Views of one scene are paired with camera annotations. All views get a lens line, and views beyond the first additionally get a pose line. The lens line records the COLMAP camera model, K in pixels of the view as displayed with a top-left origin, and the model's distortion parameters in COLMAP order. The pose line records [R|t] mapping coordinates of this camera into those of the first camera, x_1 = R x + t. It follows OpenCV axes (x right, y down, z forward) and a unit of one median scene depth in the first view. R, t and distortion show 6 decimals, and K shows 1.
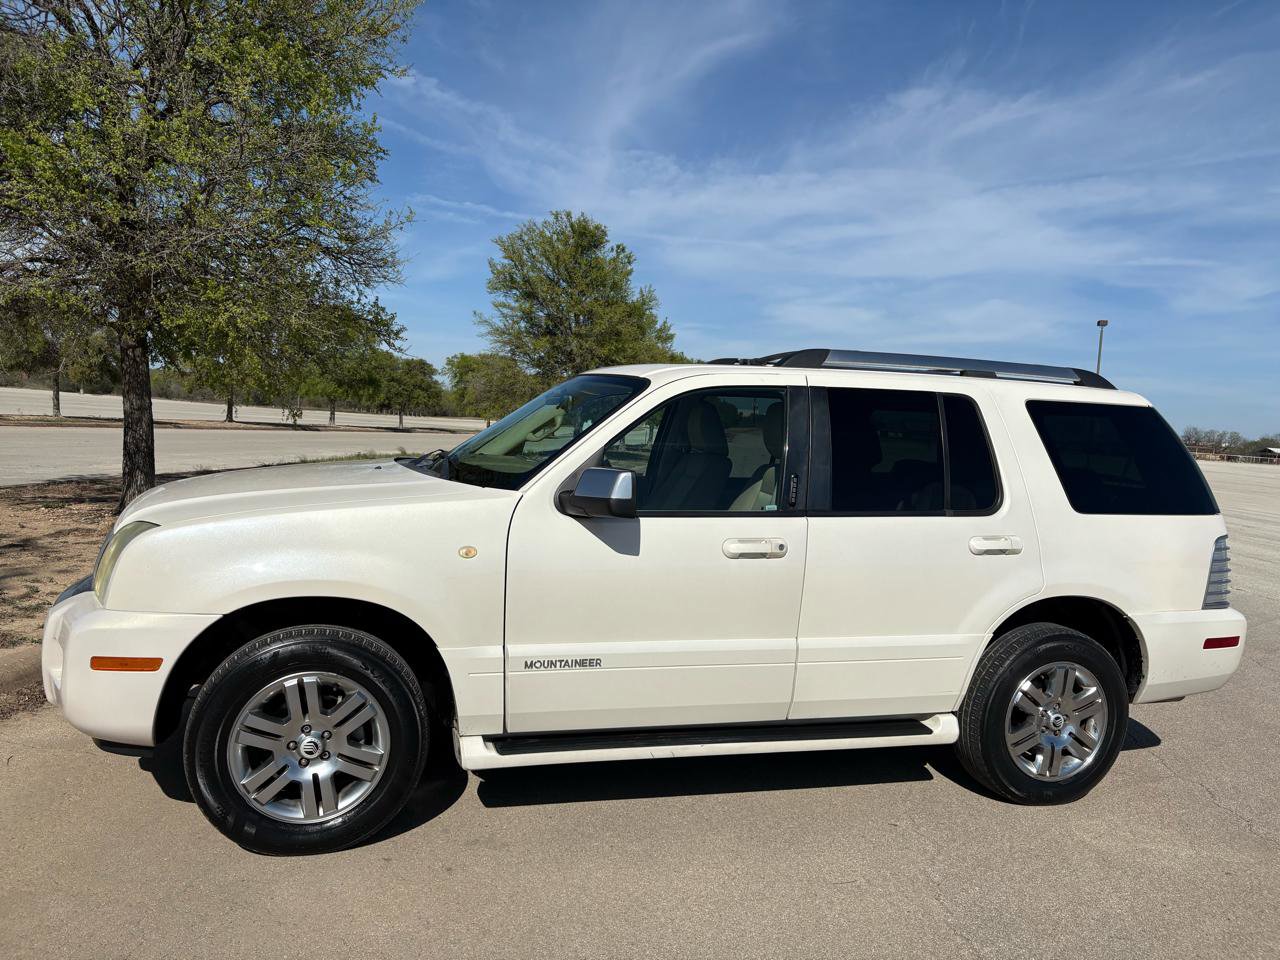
lens RADIAL K [[998.4, 0, 635.5], [0, 998.4, 480.3], [0, 0, 1]] dist [0.062758, -0.084750]
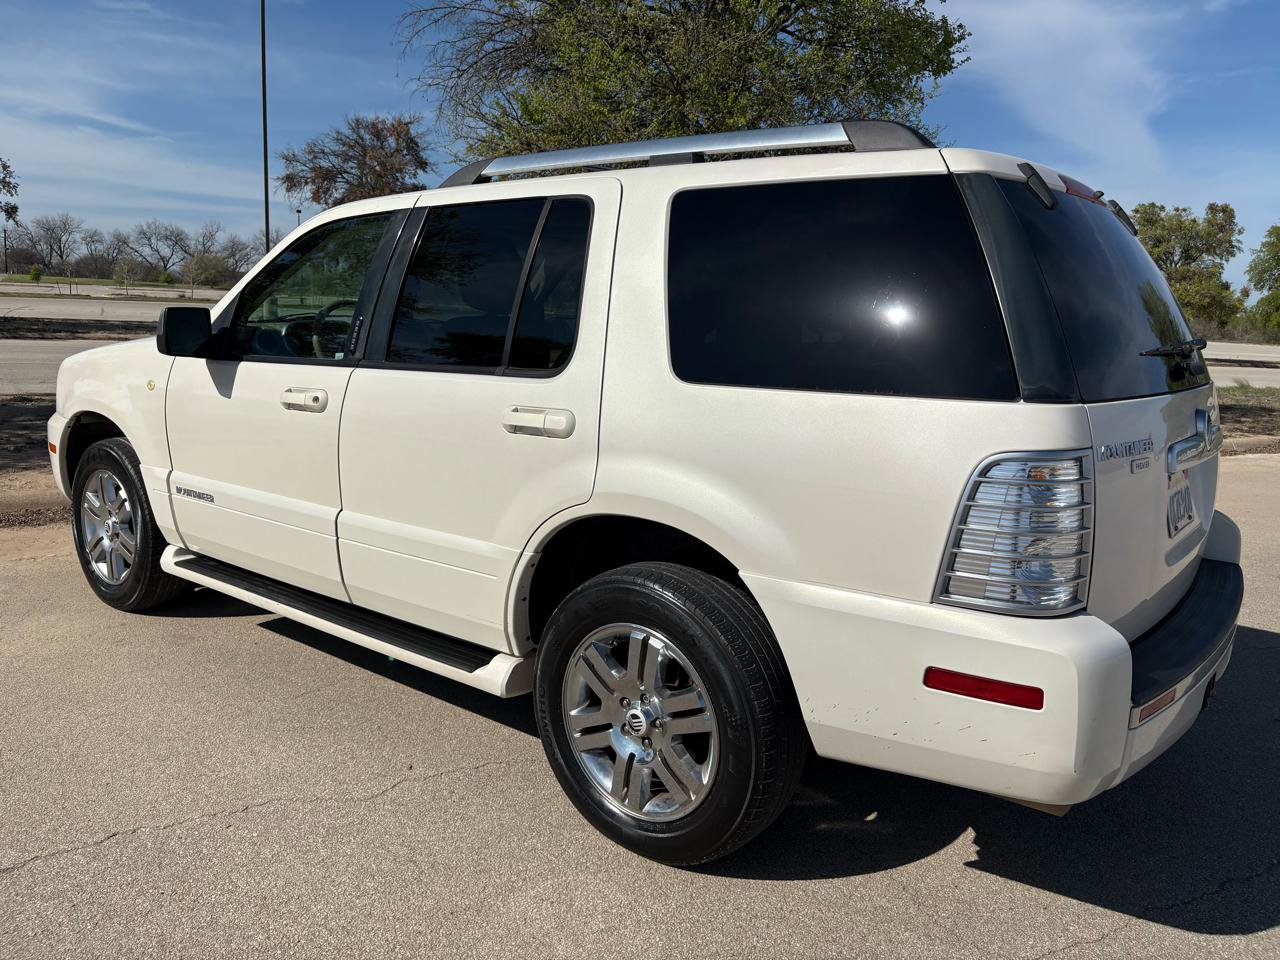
lens RADIAL K [[1004.5, 0, 640.0], [0, 1004.5, 480.0], [0, 0, 1]] dist [0.068449, -0.091038]
pose [[0.544168, 0.097223, -0.833324, 0.928598], [-0.055224, 0.995260, 0.080055, 0.045583], [0.837157, 0.002456, 0.546958, 0.678498]]
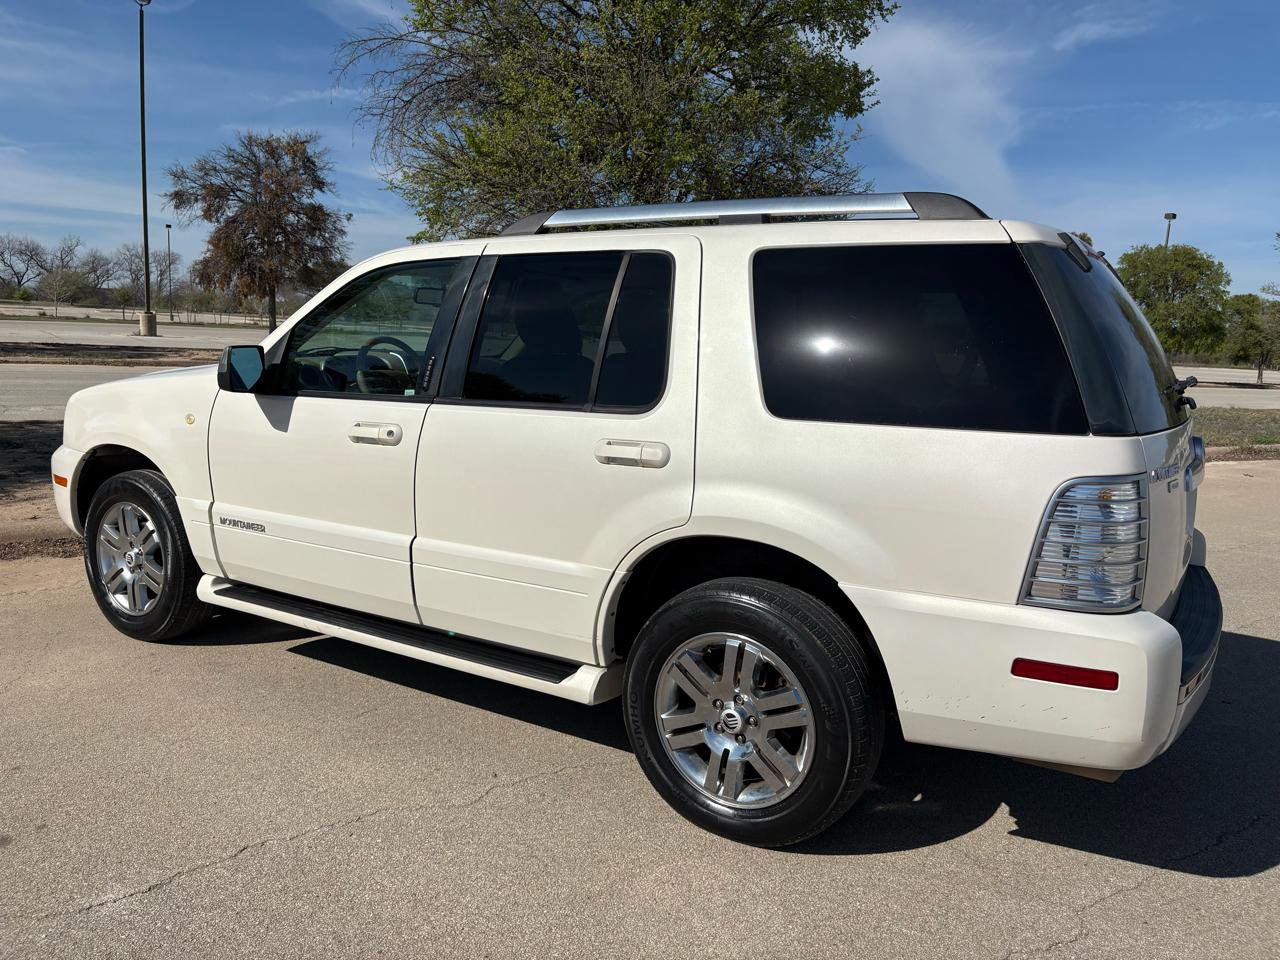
lens RADIAL K [[1004.5, 0, 640.0], [0, 1004.5, 480.0], [0, 0, 1]] dist [0.068449, -0.091038]
pose [[0.637530, 0.073069, -0.766953, 0.906160], [-0.046862, 0.997327, 0.056063, 0.042064], [0.768999, 0.000199, 0.639250, 0.522134]]
